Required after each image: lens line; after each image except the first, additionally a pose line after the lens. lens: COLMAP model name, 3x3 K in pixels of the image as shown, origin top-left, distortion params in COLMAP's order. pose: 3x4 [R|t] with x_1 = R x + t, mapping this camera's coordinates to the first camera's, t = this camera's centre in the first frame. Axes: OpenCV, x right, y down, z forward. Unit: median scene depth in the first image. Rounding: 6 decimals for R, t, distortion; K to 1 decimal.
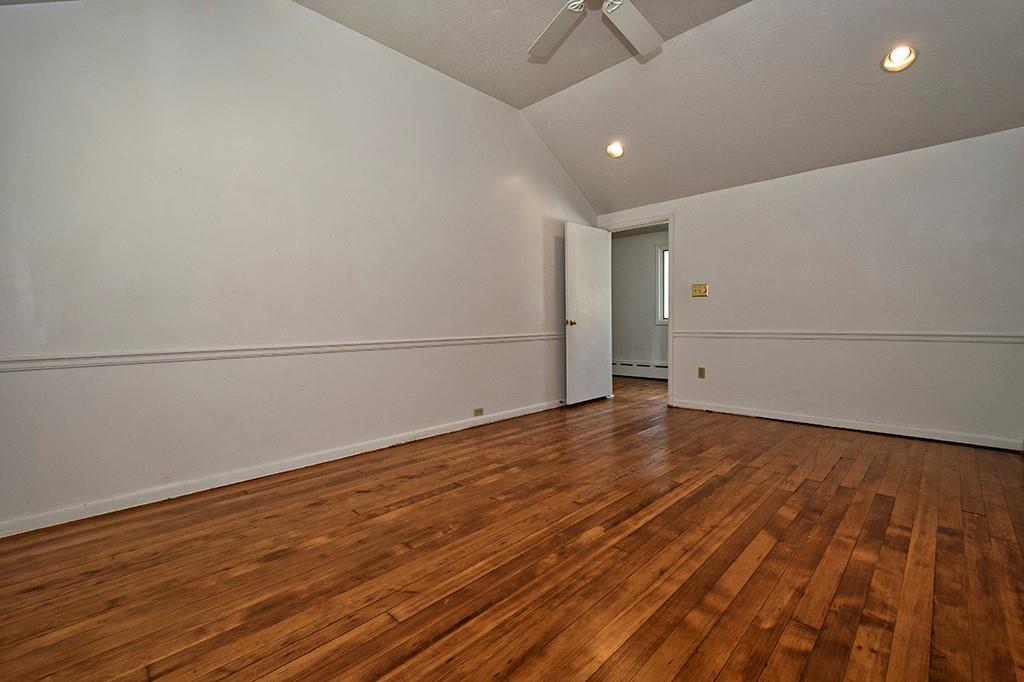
lens RADIAL K [[445.7, 0, 511.9], [0, 445.7, 338.5], [0, 0, 1]] dist [-0.002842, 0.000138]
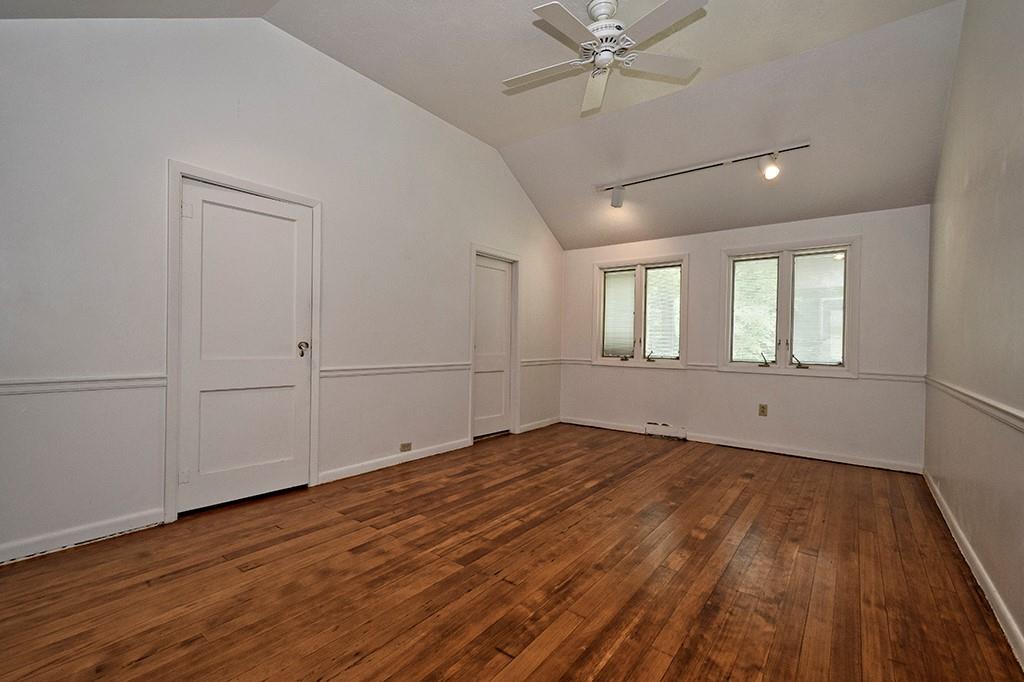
lens RADIAL K [[445.7, 0, 513.6], [0, 445.7, 334.9], [0, 0, 1]] dist [-0.002842, 0.000138]
pose [[-0.992654, -0.003617, -0.120934, 0.604724], [-0.006748, 0.999652, 0.025489, -0.135775], [0.120800, 0.026117, -0.992333, 2.355344]]
